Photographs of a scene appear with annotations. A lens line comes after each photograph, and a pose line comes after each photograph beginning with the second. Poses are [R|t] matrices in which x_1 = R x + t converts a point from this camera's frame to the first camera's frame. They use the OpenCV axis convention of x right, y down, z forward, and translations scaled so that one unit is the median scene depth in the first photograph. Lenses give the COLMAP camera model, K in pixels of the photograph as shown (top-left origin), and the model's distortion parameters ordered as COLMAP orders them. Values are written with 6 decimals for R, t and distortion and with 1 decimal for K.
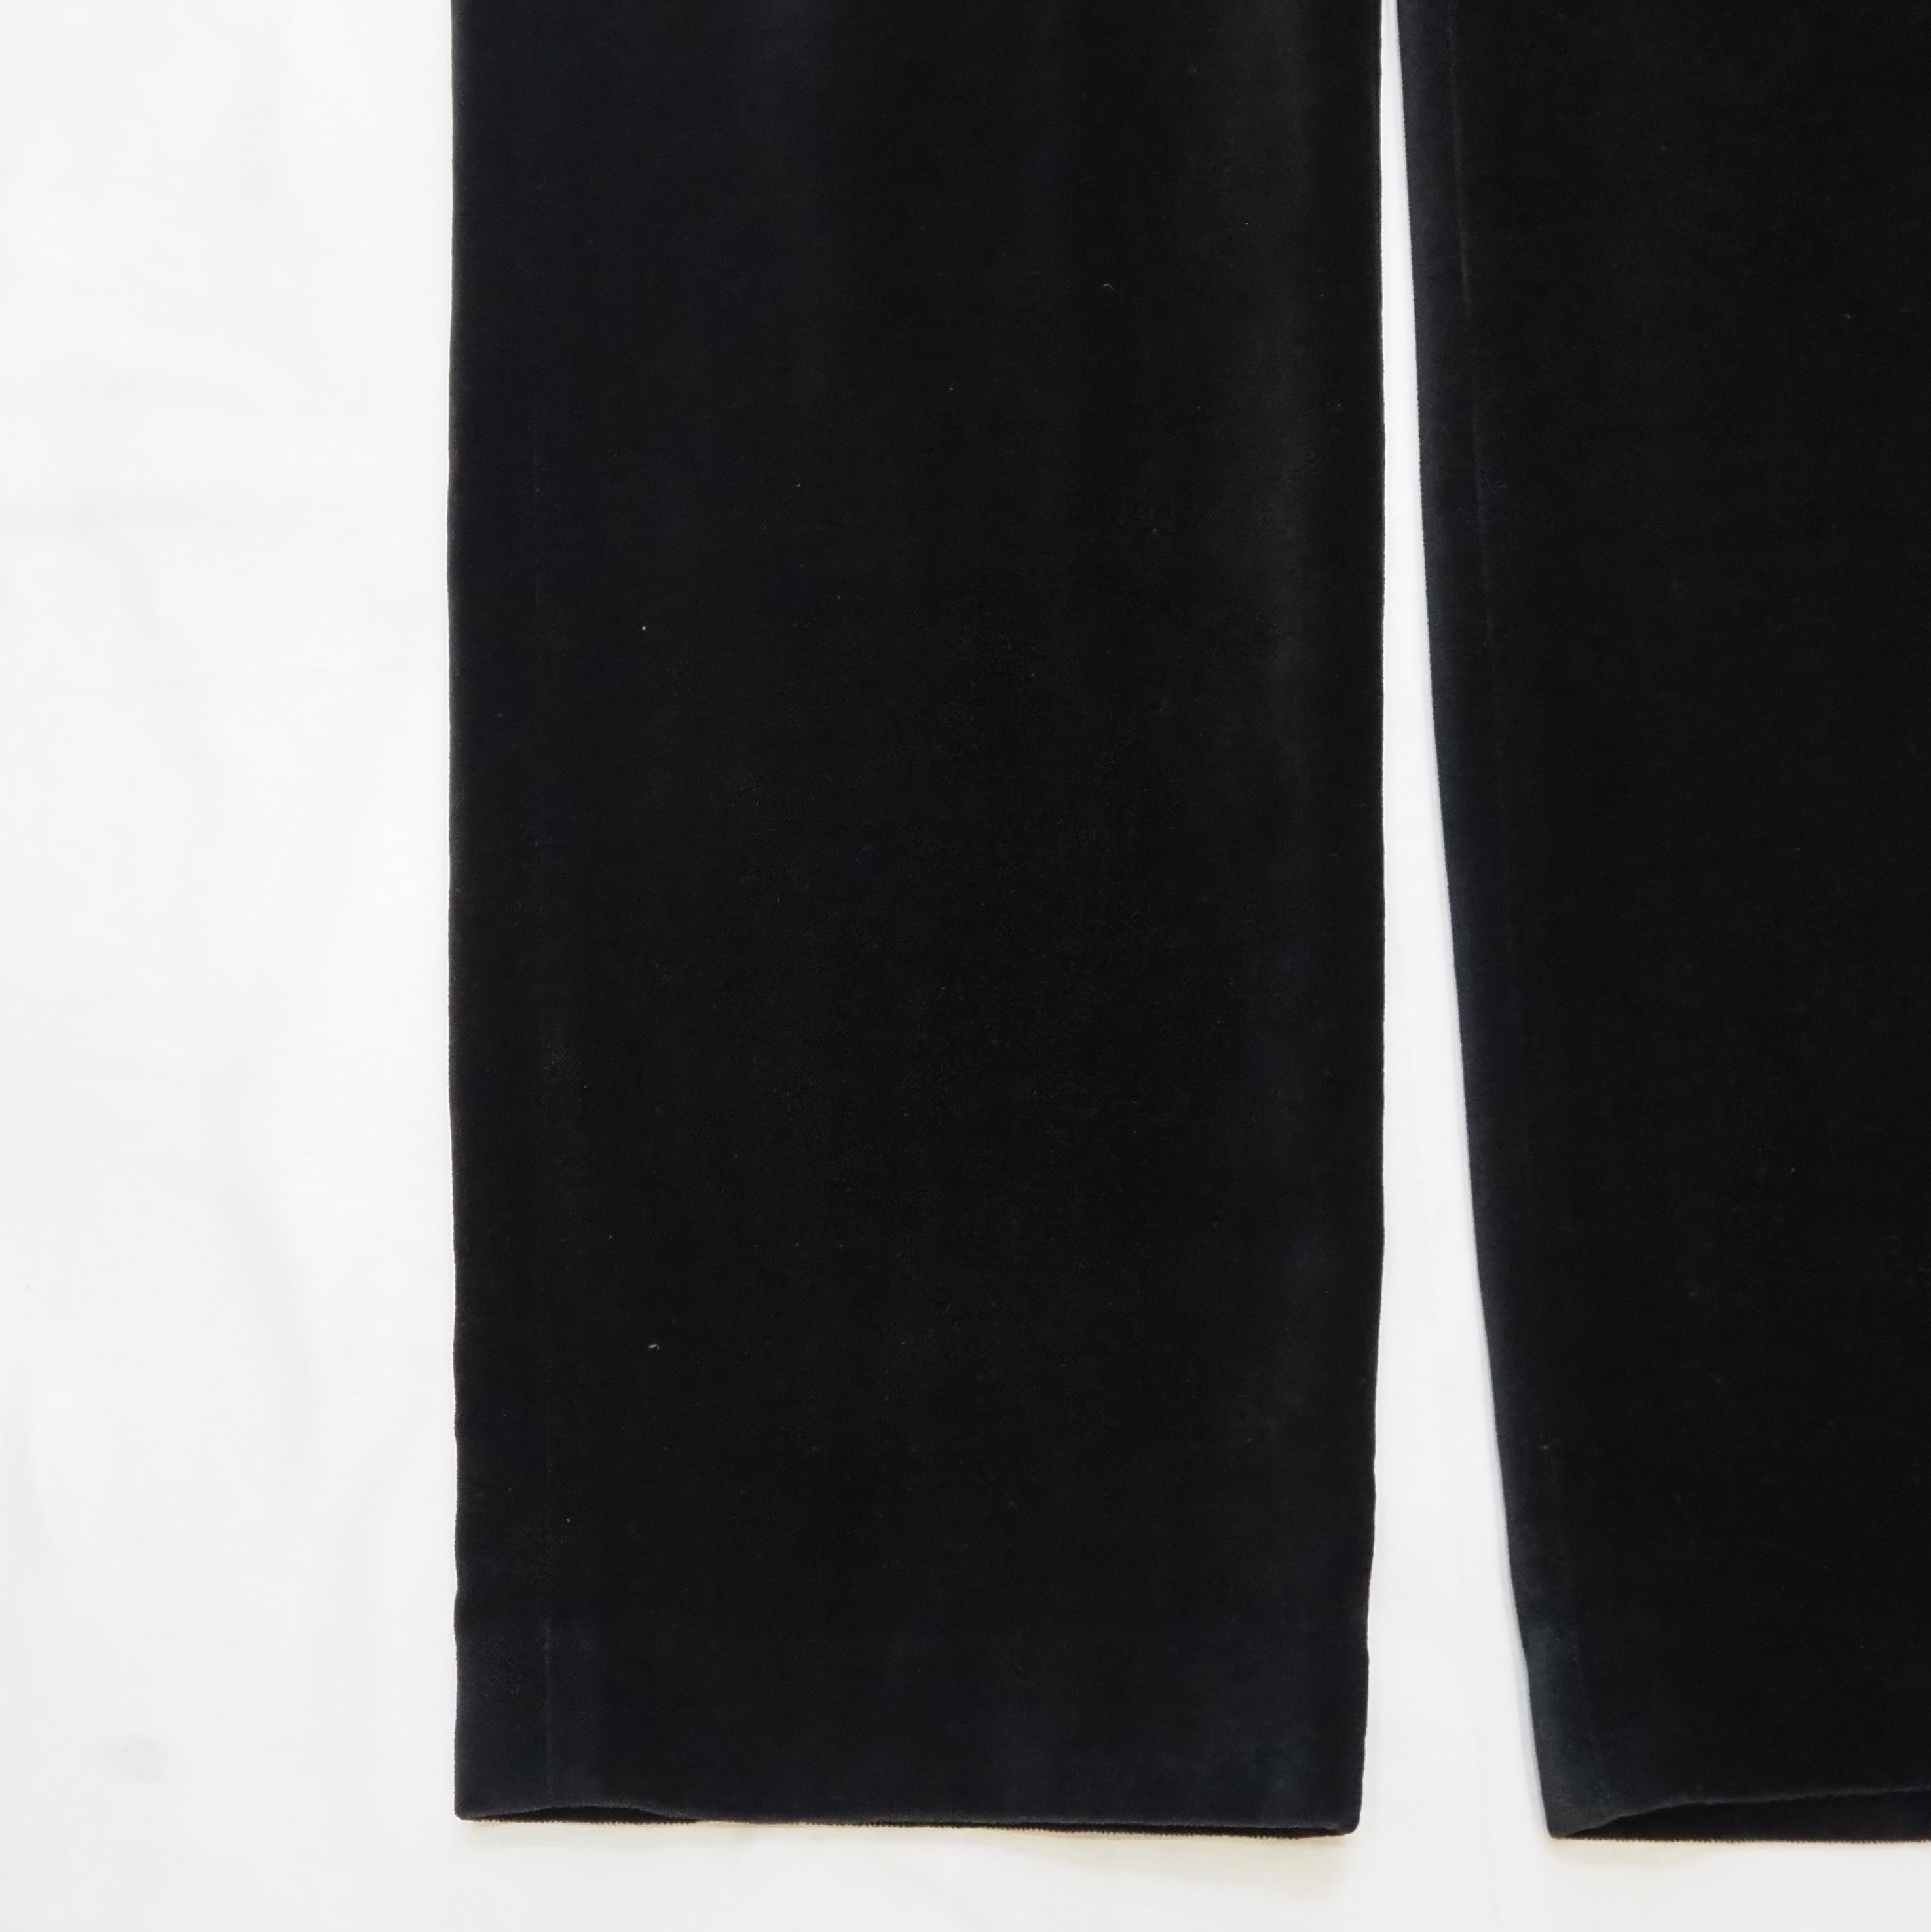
lens RADIAL K [[1594.1, 0, 965.5], [0, 1594.1, 966.0], [0, 0, 1]] dist [-0.009652, 0.000815]
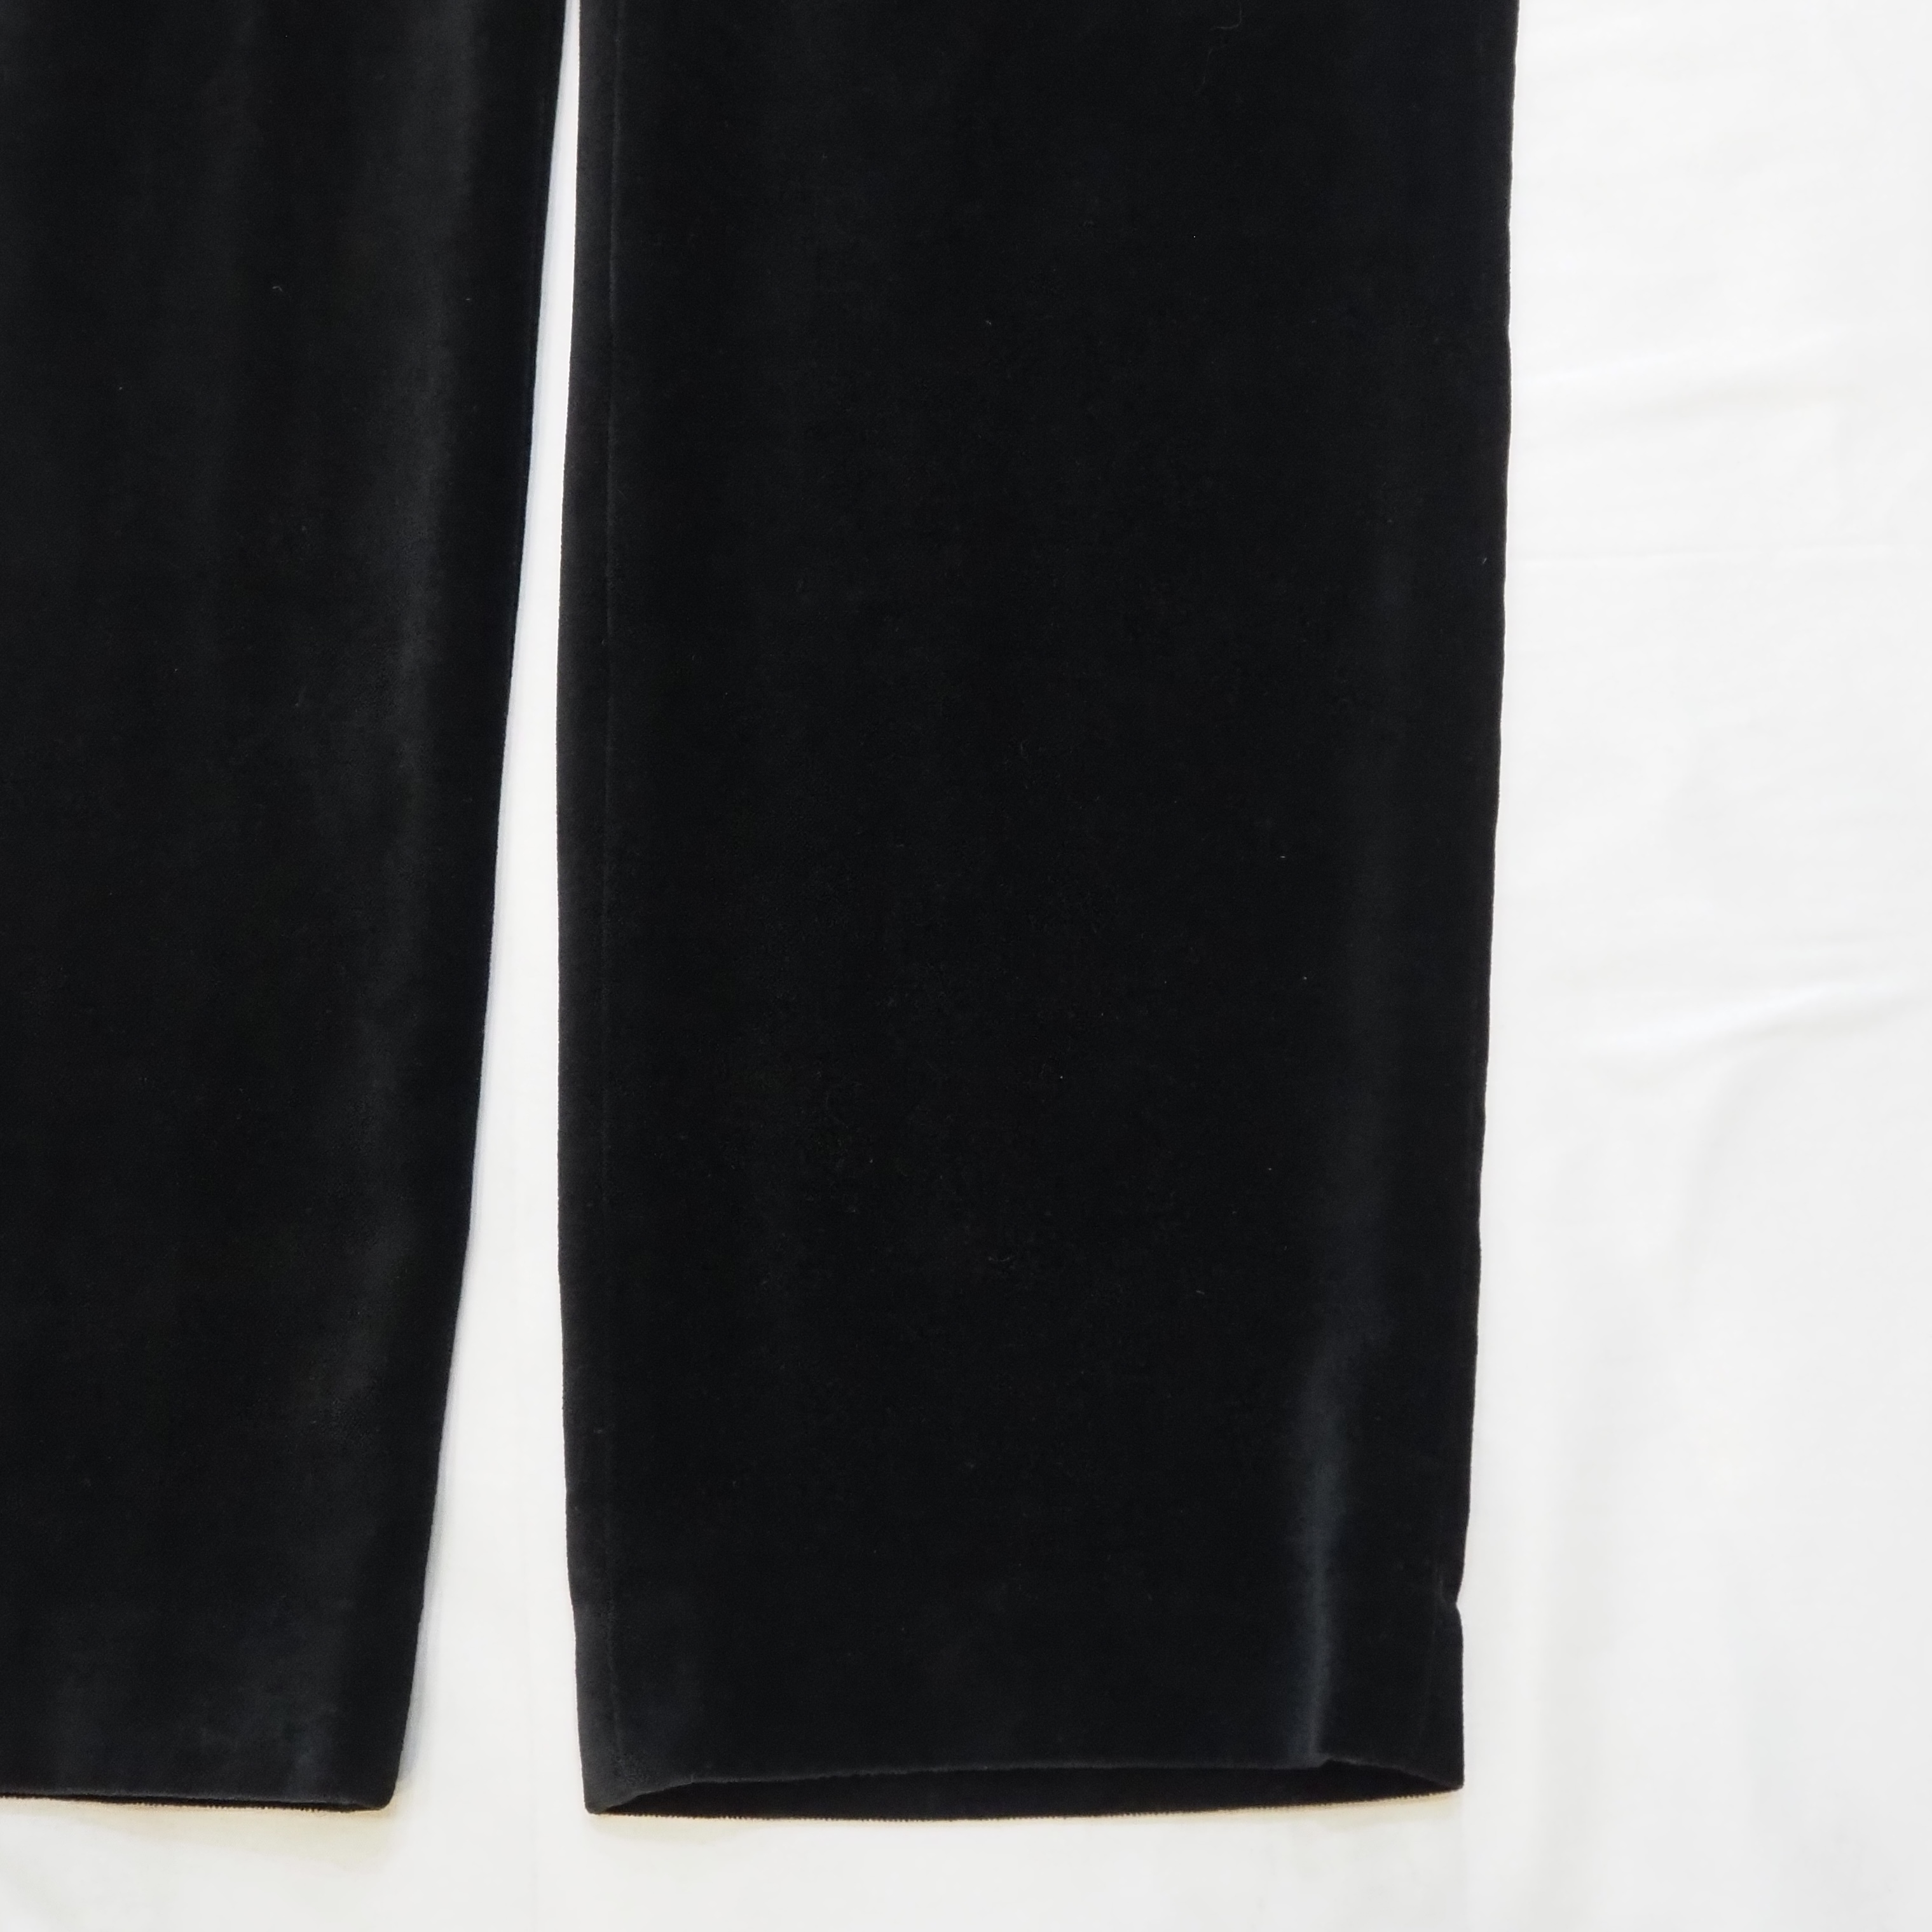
lens RADIAL K [[1594.3, 0, 965.5], [0, 1594.3, 900.4], [0, 0, 1]] dist [-0.009652, 0.000815]
pose [[0.999947, 0.006915, 0.007604, 0.597707], [-0.006901, 0.999974, -0.001860, -0.039350], [-0.007616, 0.001807, 0.999969, -0.027107]]
